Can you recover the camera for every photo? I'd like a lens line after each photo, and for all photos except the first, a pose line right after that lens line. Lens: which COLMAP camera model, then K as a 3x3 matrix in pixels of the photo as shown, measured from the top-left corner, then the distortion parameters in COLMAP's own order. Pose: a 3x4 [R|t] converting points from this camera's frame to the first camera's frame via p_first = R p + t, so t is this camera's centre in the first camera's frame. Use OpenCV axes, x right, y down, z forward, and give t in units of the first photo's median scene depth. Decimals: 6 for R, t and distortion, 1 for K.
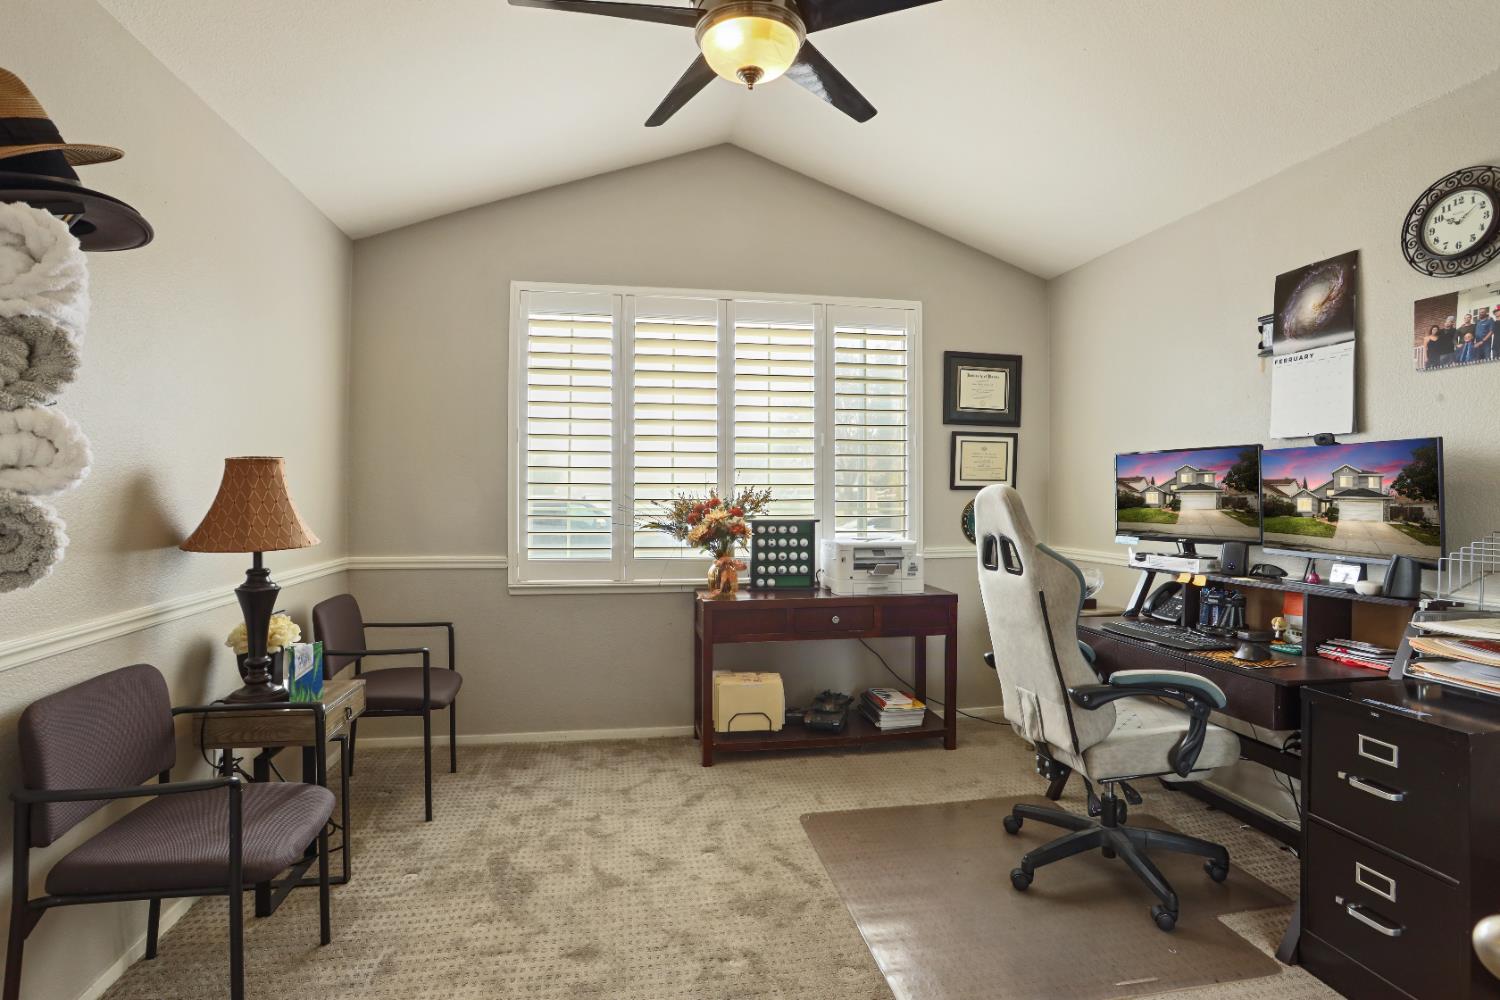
lens RADIAL K [[744.9, 0, 754.9], [0, 744.9, 490.1], [0, 0, 1]] dist [-0.059552, 0.030641]
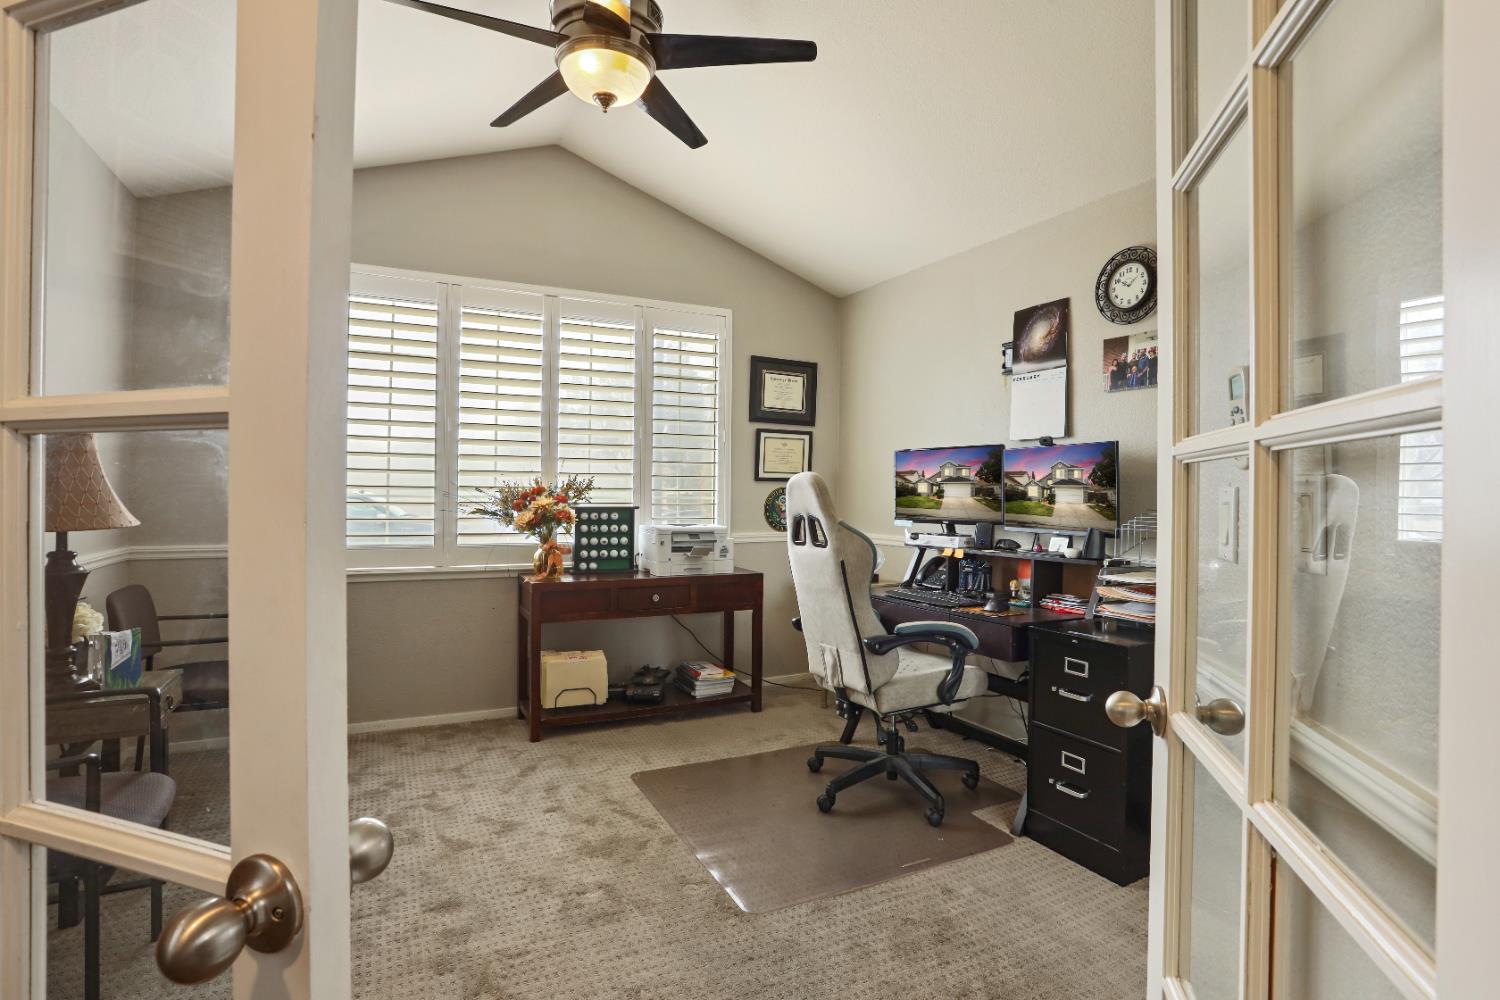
lens RADIAL K [[744.9, 0, 759.2], [0, 744.9, 489.7], [0, 0, 1]] dist [-0.059552, 0.030641]
pose [[0.957618, 0.006899, 0.287959, -0.082833], [-0.007566, 0.999971, 0.001205, 0.018166], [-0.287942, -0.003333, 0.957642, -0.111608]]
